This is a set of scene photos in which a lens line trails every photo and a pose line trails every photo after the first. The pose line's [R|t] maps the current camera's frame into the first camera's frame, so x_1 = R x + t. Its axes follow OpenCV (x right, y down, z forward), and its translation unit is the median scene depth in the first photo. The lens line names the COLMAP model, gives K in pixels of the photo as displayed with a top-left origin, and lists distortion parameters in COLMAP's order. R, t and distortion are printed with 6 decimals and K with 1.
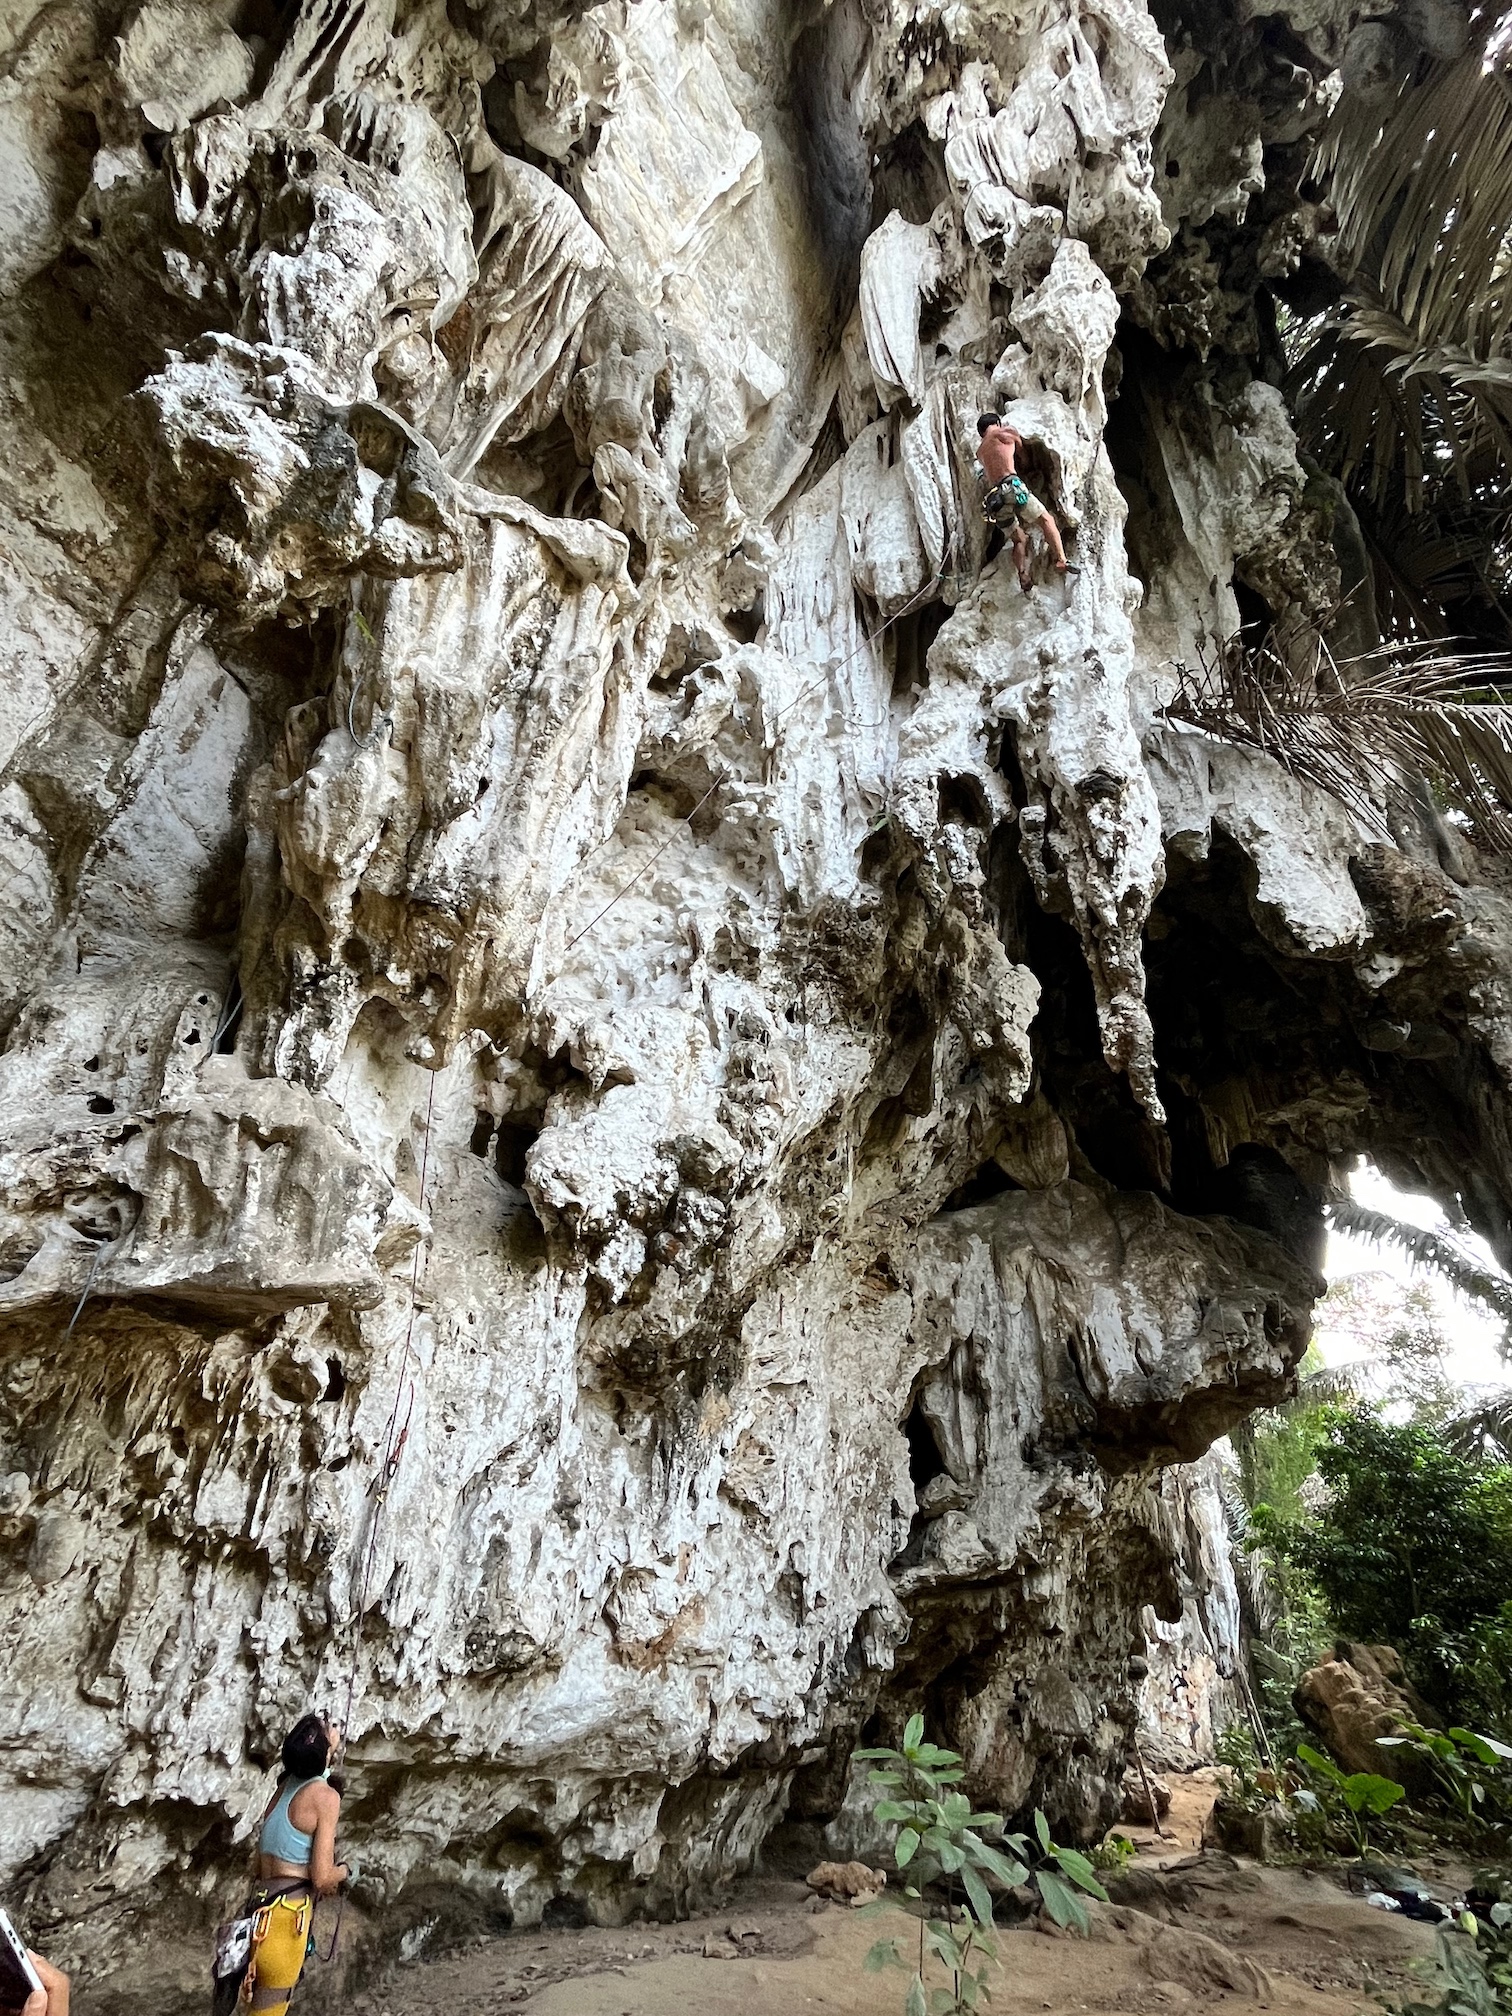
lens RADIAL K [[1093.3, 0, 748.0], [0, 1093.3, 998.5], [0, 0, 1]] dist [0.000561, -0.002778]
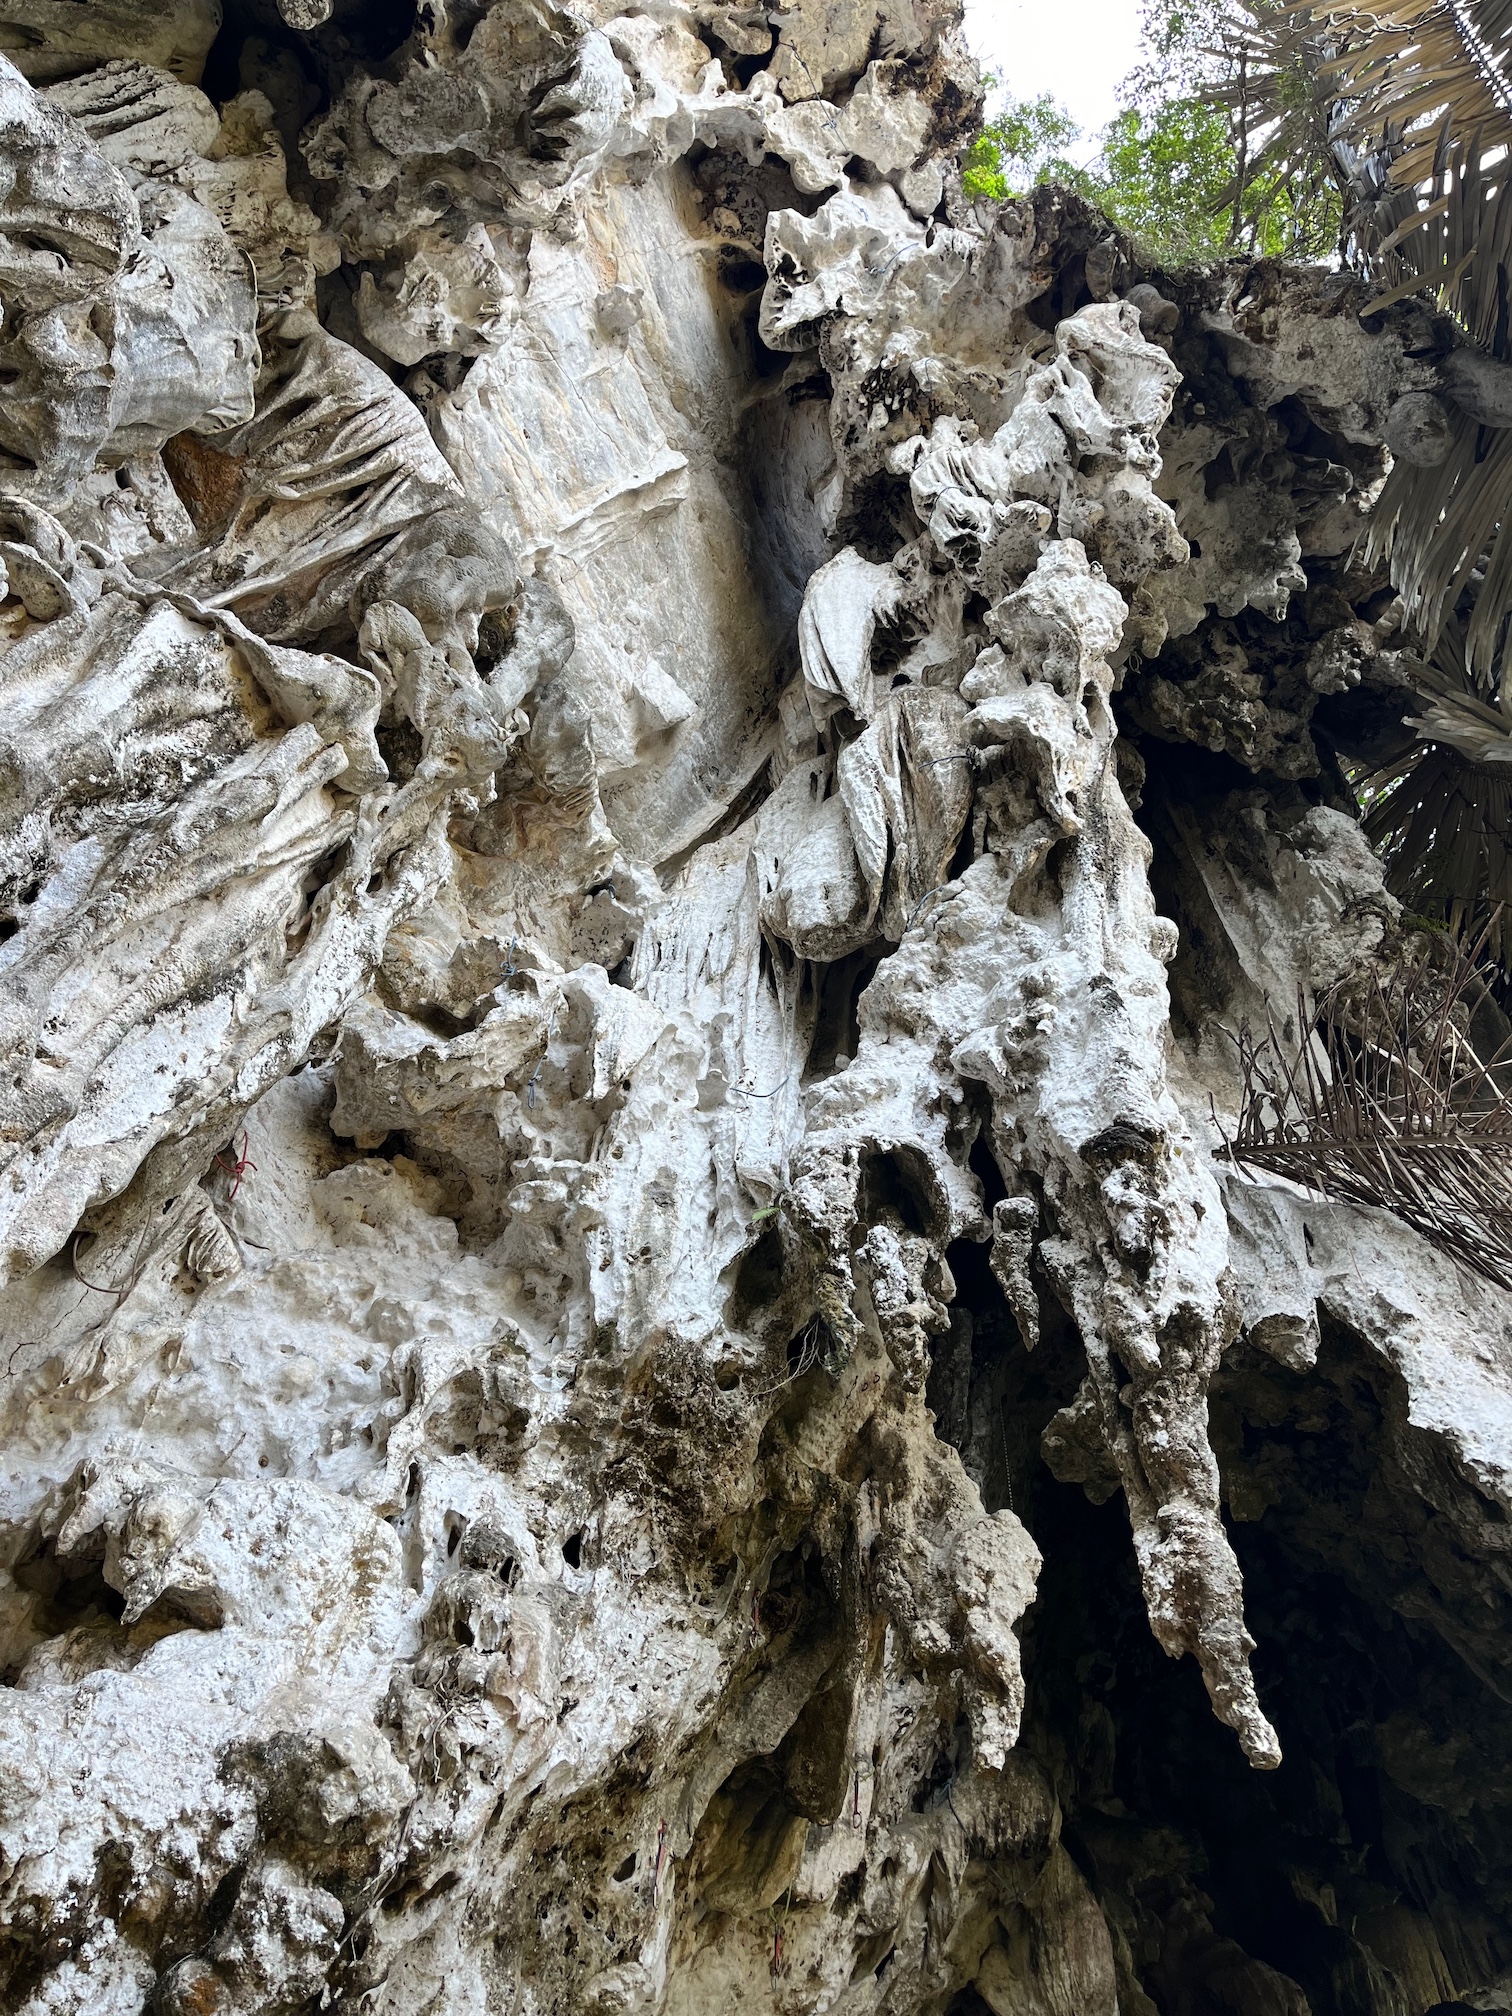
lens RADIAL K [[1523.7, 0, 751.0], [0, 1523.7, 1007.0], [0, 0, 1]] dist [0.074779, -0.100745]
pose [[0.995252, 0.093594, 0.026726, 0.078490], [-0.070679, 0.883700, -0.462687, 0.118599], [-0.066923, 0.458601, 0.886119, 0.203468]]
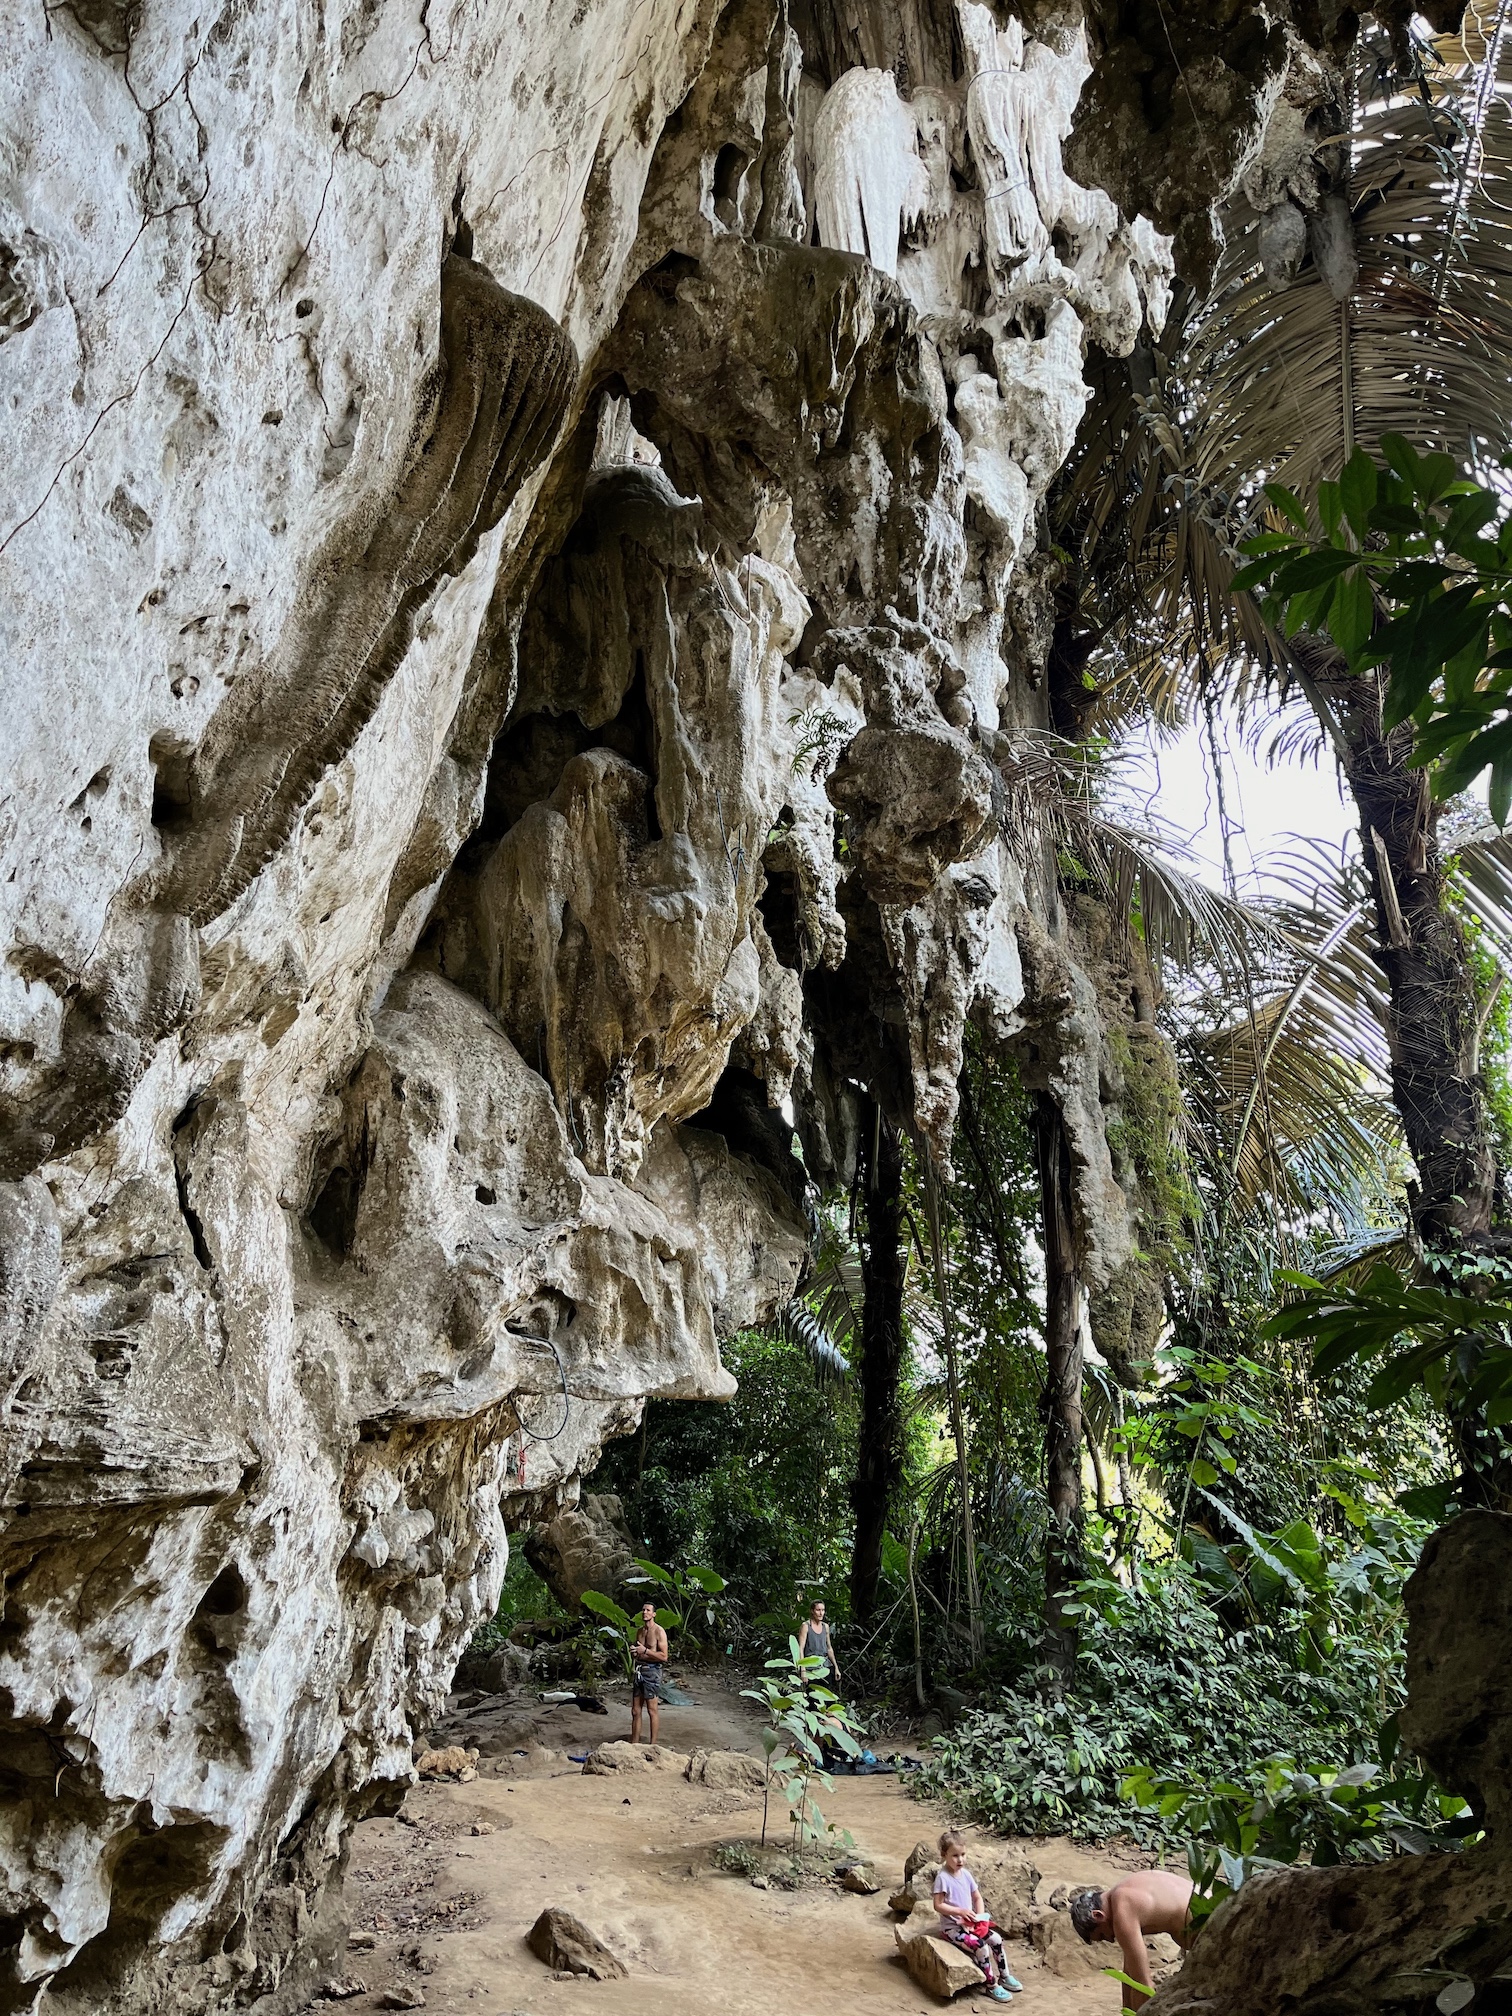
lens RADIAL K [[1523.7, 0, 753.1], [0, 1523.7, 1008.5], [0, 0, 1]] dist [0.074779, -0.100745]
pose [[0.748885, 0.158358, 0.643502, -0.742017], [-0.314344, 0.939723, 0.134568, -0.186275], [-0.583403, -0.303057, 0.753523, -0.097864]]
